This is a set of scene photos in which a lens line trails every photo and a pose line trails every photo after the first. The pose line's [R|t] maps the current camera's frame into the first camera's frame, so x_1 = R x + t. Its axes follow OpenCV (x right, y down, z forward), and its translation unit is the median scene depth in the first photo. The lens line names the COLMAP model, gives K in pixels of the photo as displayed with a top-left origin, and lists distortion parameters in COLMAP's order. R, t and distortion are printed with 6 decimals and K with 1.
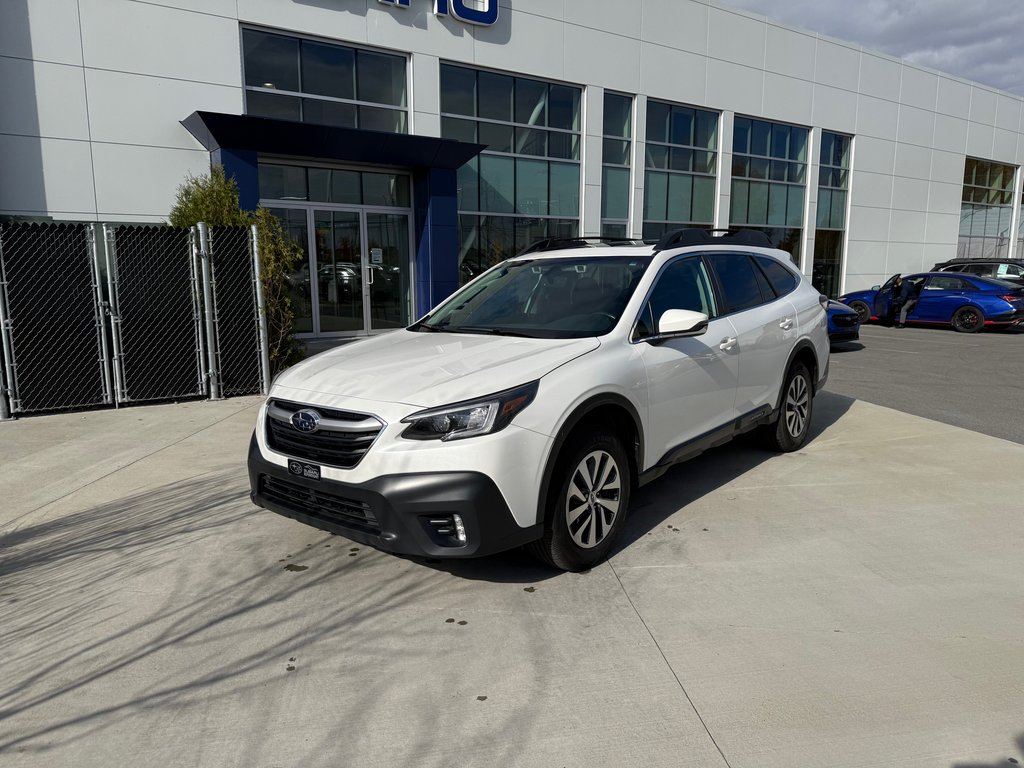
lens RADIAL K [[724.3, 0, 507.8], [0, 724.3, 371.6], [0, 0, 1]] dist [0.007905, -0.010485]
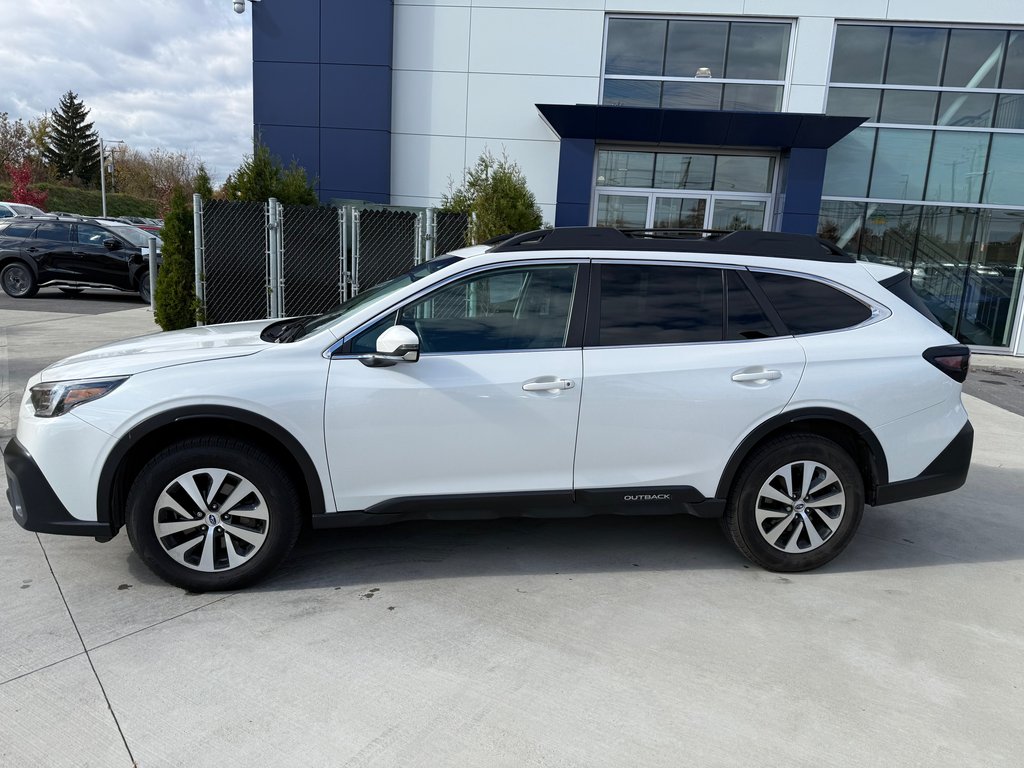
lens RADIAL K [[724.3, 0, 507.8], [0, 724.3, 371.6], [0, 0, 1]] dist [0.007905, -0.010485]
pose [[0.761454, 0.160030, -0.628155, 0.432577], [-0.148662, 0.986331, 0.071071, -0.058311], [0.630942, 0.039265, 0.774836, 0.241816]]
